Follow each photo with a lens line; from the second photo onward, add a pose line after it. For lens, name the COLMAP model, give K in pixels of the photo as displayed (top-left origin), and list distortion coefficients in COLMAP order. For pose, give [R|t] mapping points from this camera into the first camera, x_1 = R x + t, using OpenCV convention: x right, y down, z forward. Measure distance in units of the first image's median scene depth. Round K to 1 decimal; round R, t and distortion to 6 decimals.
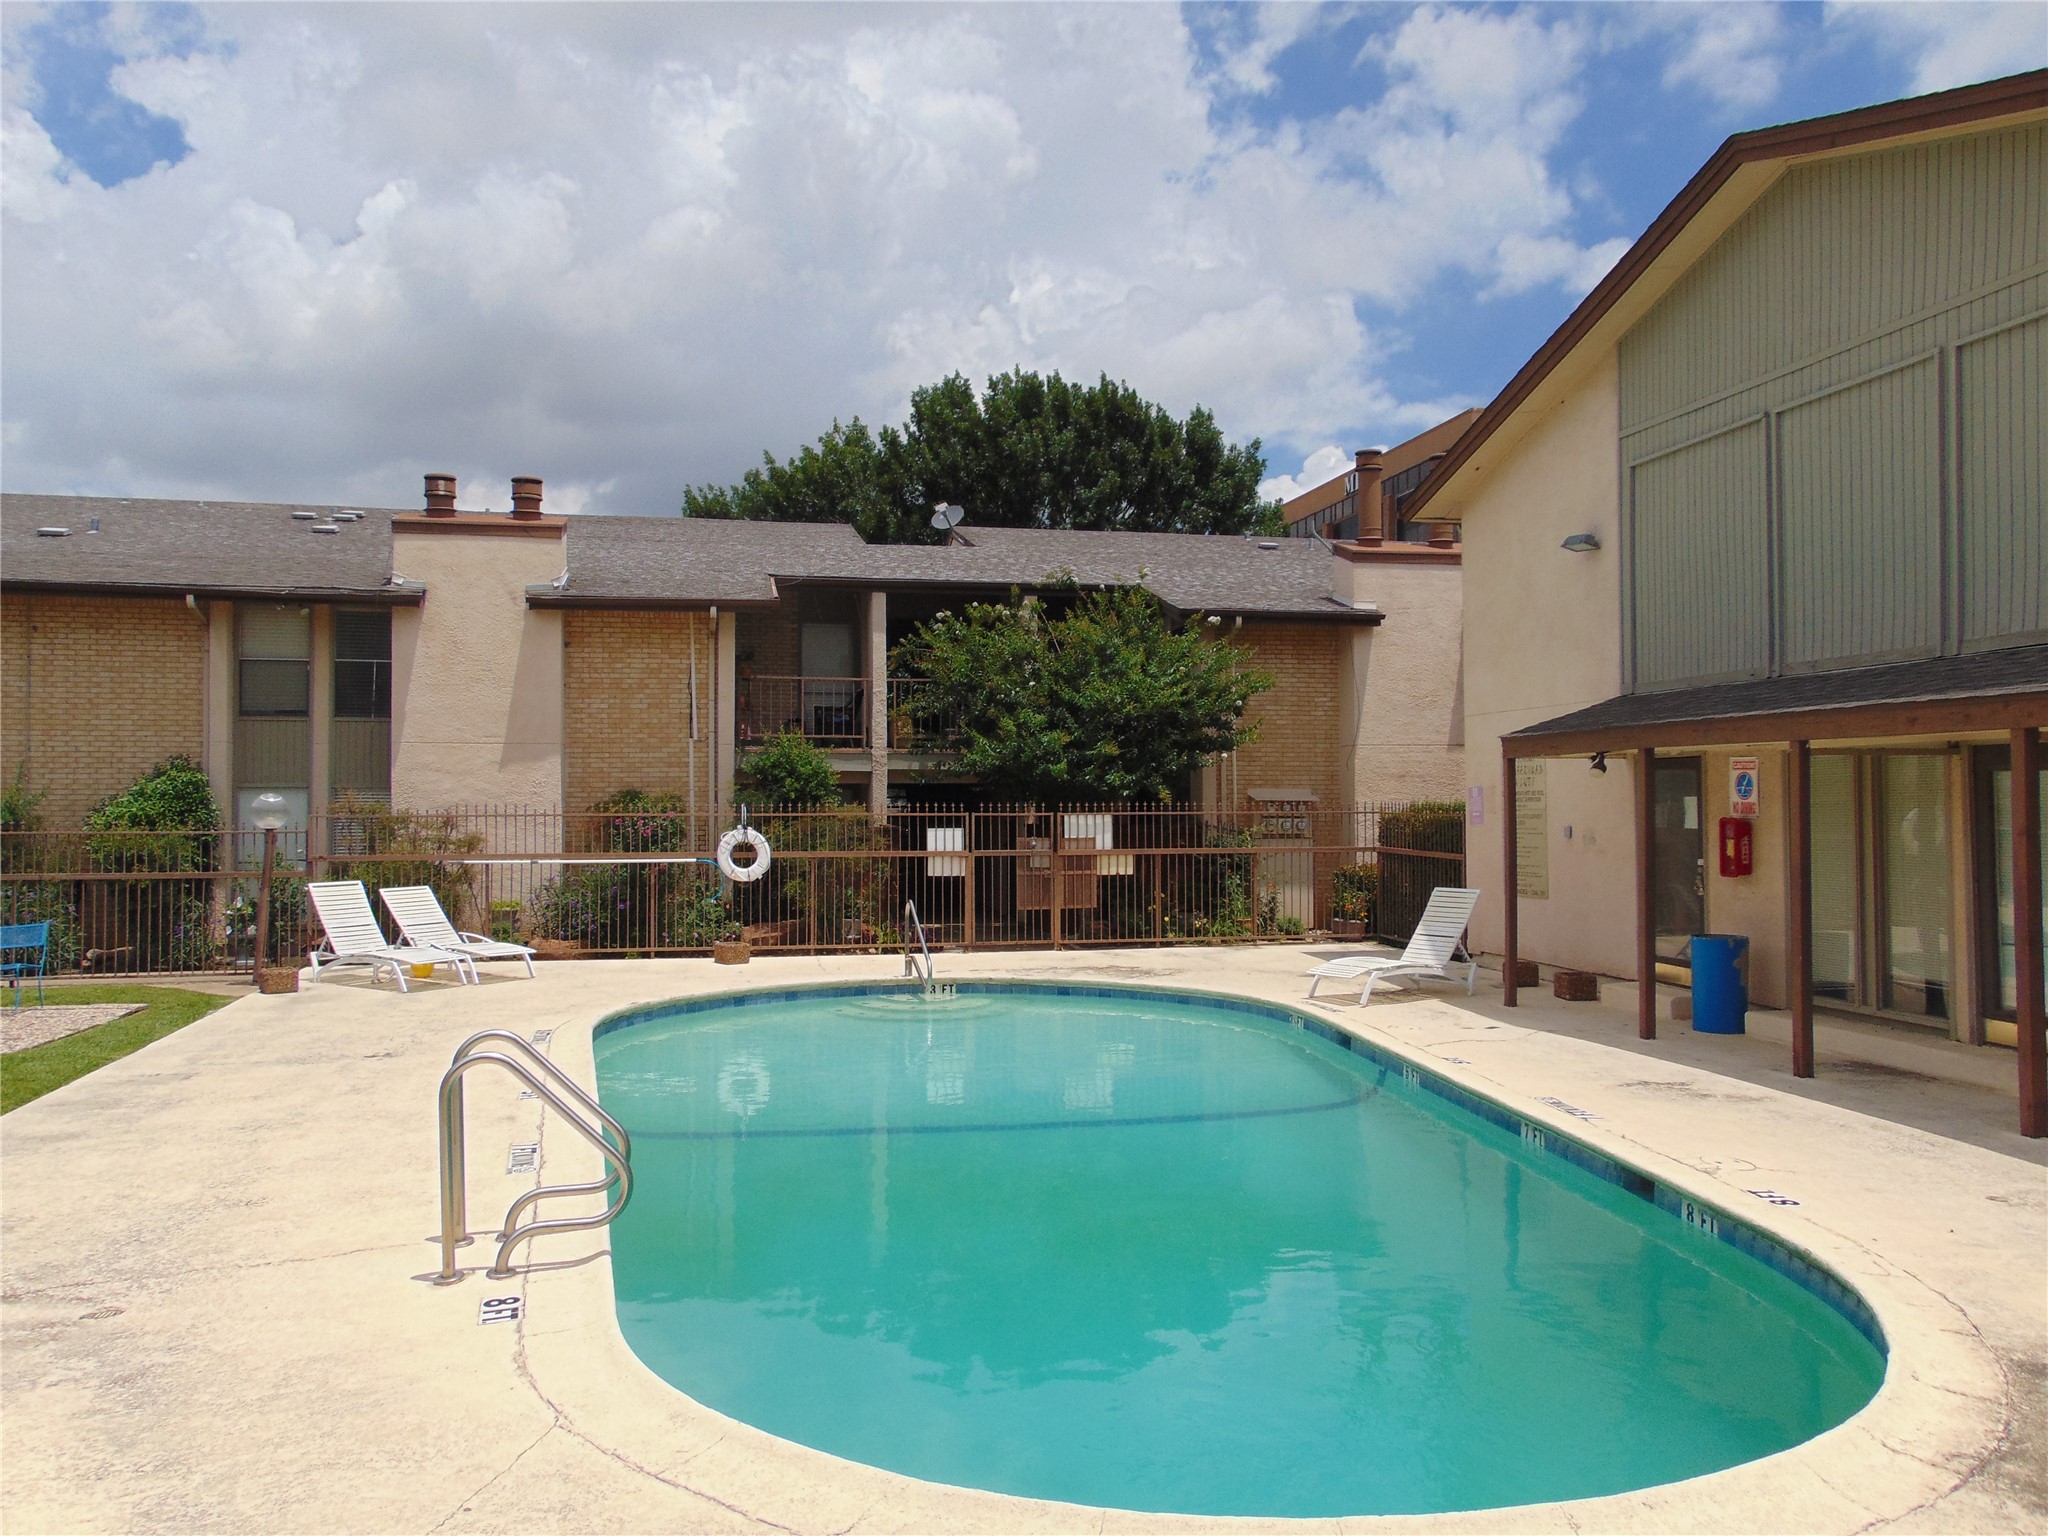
lens RADIAL K [[1519.9, 0, 1024.0], [0, 1519.9, 768.0], [0, 0, 1]] dist [-0.056951, 0.088325]
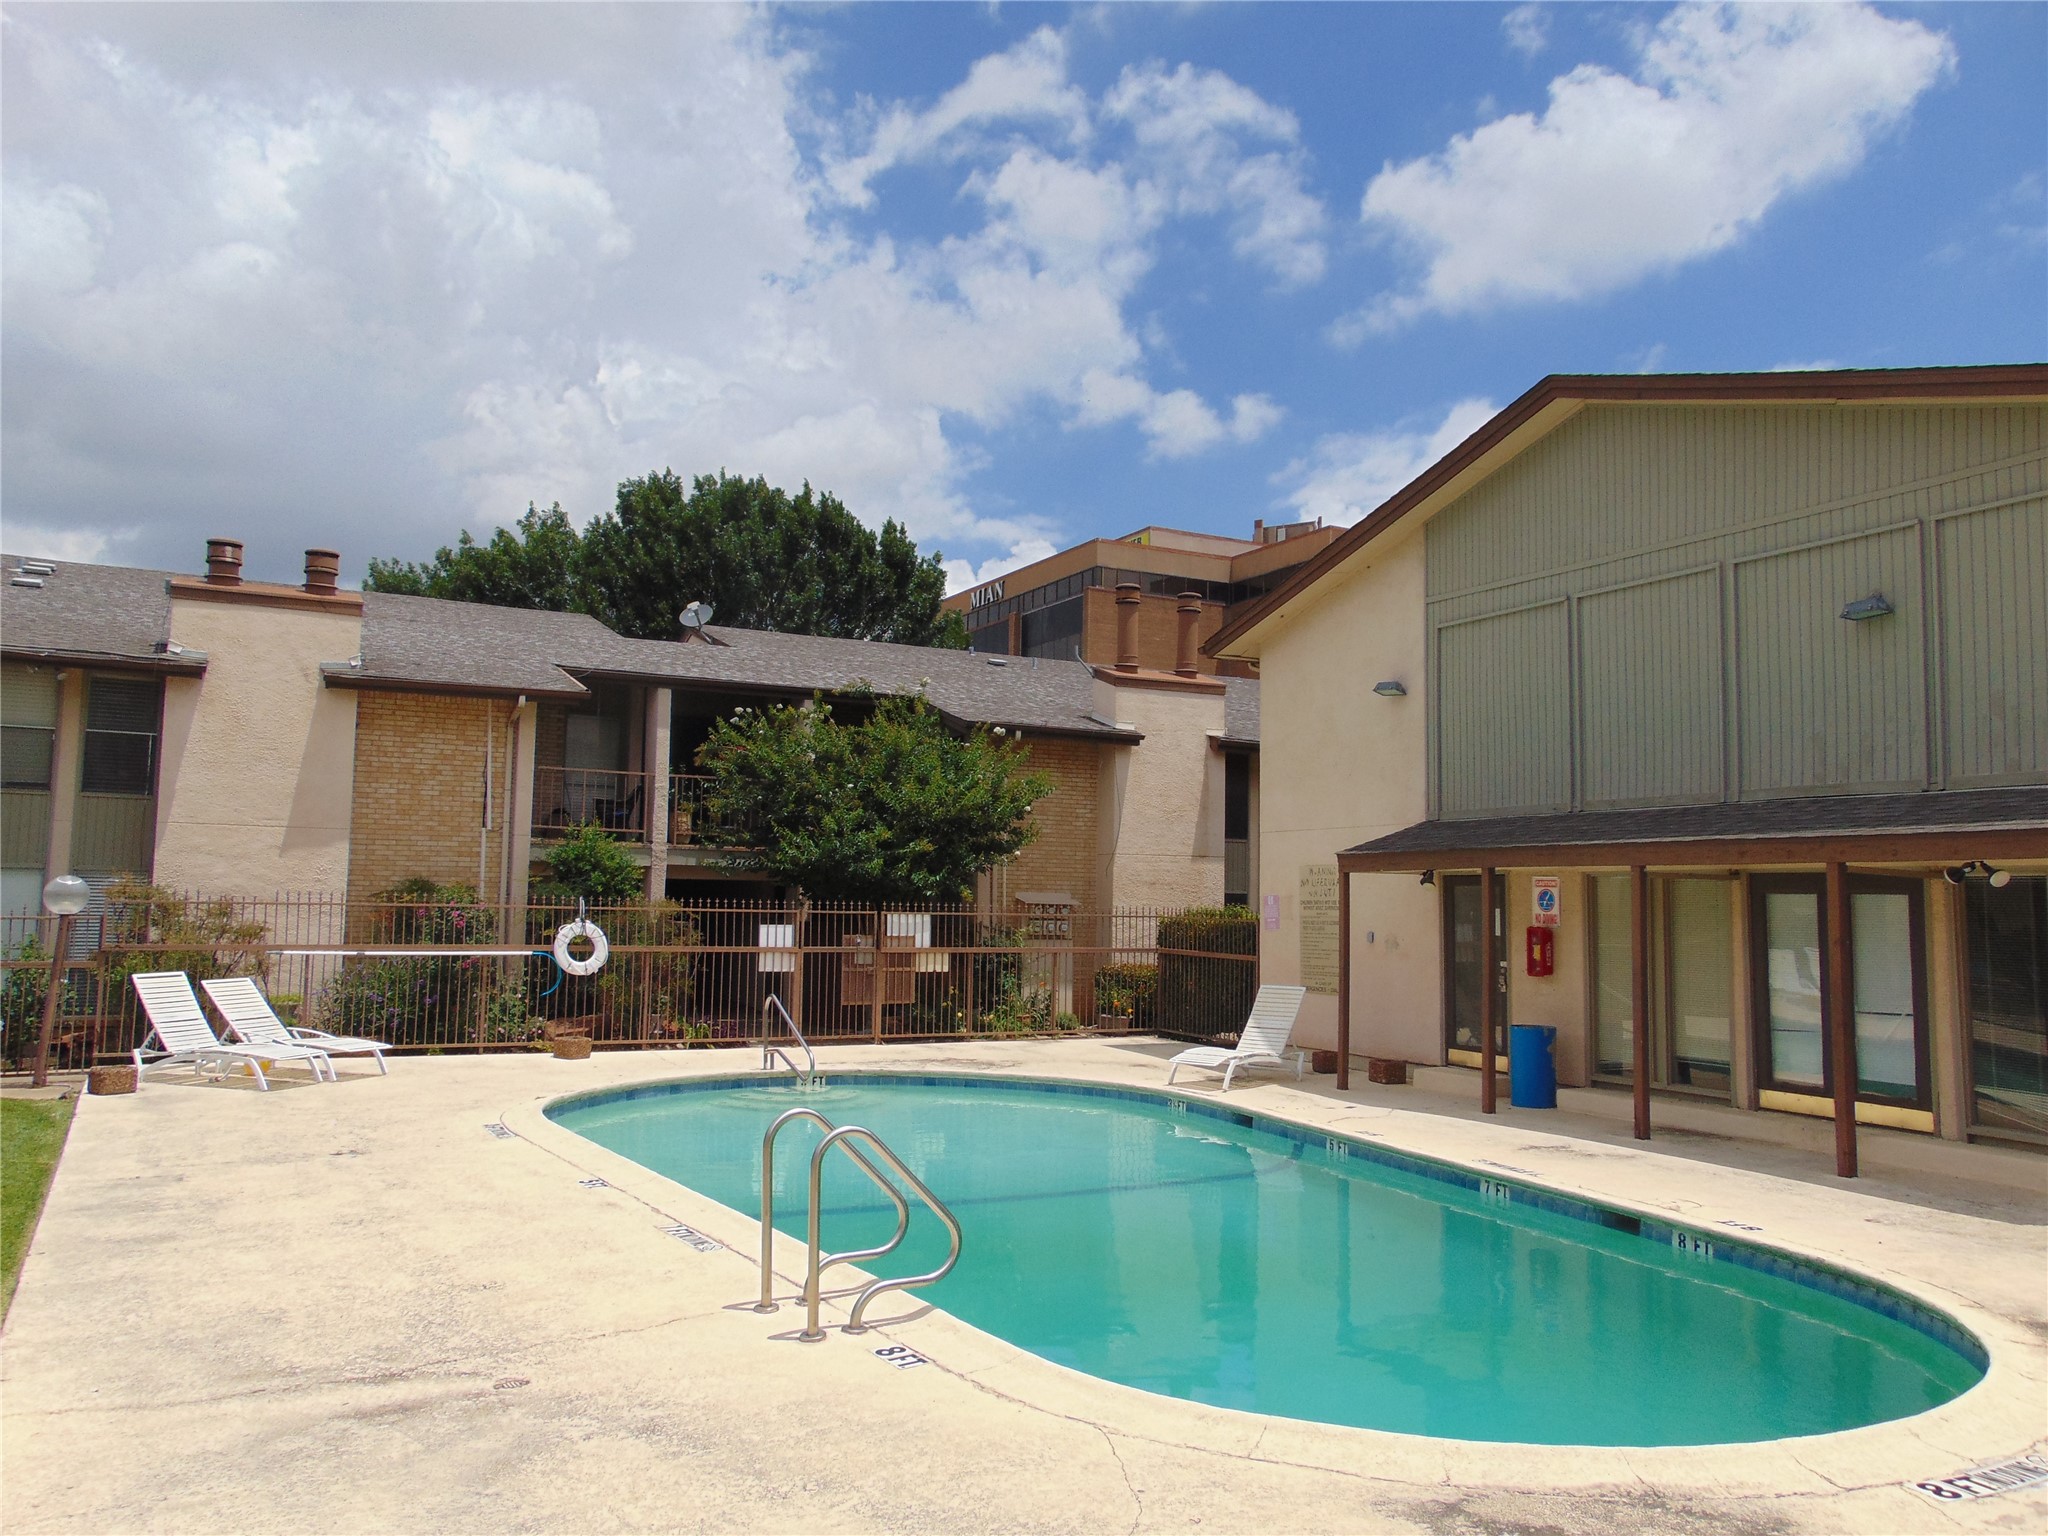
lens RADIAL K [[1520.7, 0, 1013.2], [0, 1520.7, 772.1], [0, 0, 1]] dist [-0.045361, 0.084181]
pose [[0.963106, 0.042268, 0.265781, -0.175336], [-0.025762, 0.997534, -0.065288, -0.000569], [-0.267885, 0.056033, 0.961820, -0.037867]]
